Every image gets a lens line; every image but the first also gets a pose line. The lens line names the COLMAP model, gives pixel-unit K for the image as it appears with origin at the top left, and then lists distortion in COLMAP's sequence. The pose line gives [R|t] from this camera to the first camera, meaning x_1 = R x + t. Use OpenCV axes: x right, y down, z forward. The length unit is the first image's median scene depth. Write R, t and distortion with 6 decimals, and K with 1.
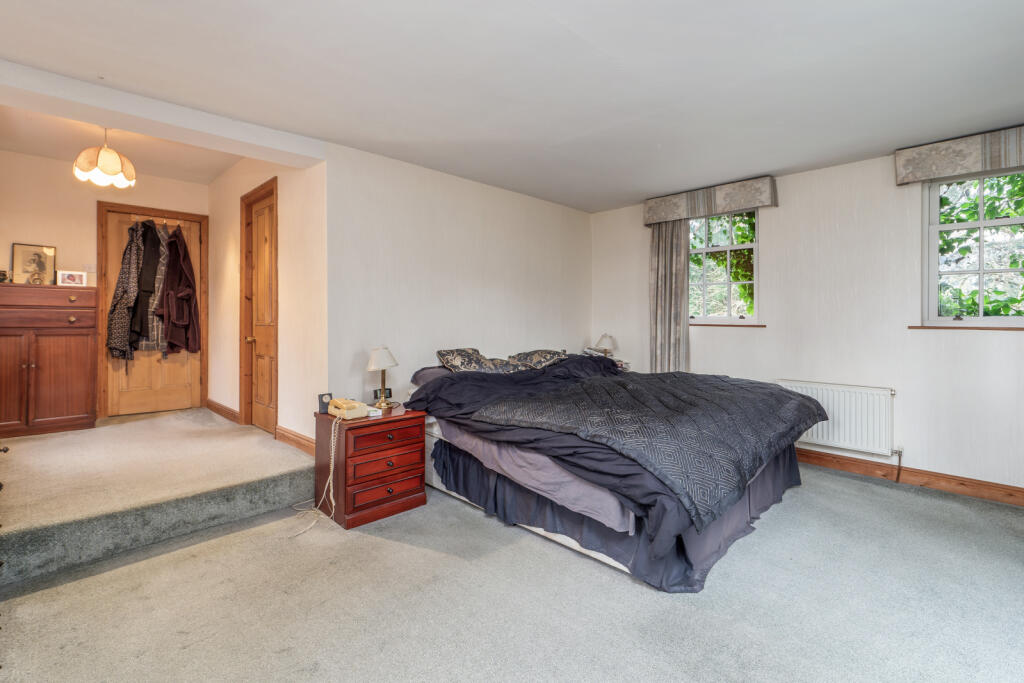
lens RADIAL K [[476.5, 0, 509.8], [0, 476.5, 312.2], [0, 0, 1]] dist [0.002122, 0.000173]
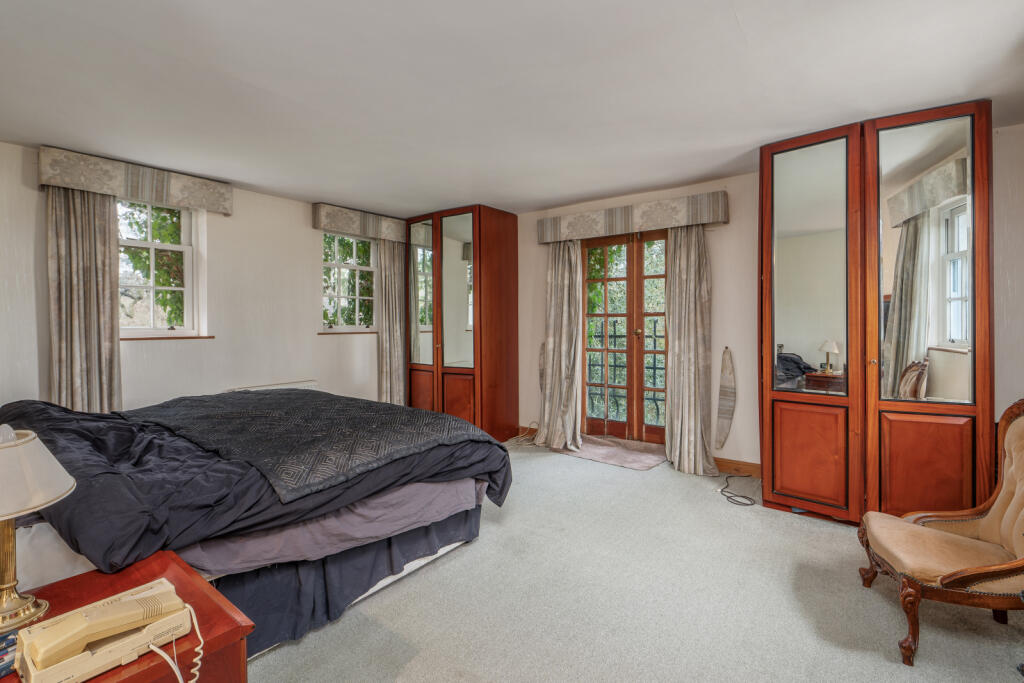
lens RADIAL K [[465.6, 0, 509.8], [0, 465.6, 324.6], [0, 0, 1]] dist [-0.001631, -0.000164]
pose [[-0.129820, -0.006058, 0.991519, -0.488046], [-0.003669, 0.999977, 0.005629, -0.003583], [-0.991531, -0.002907, -0.129839, 0.553272]]
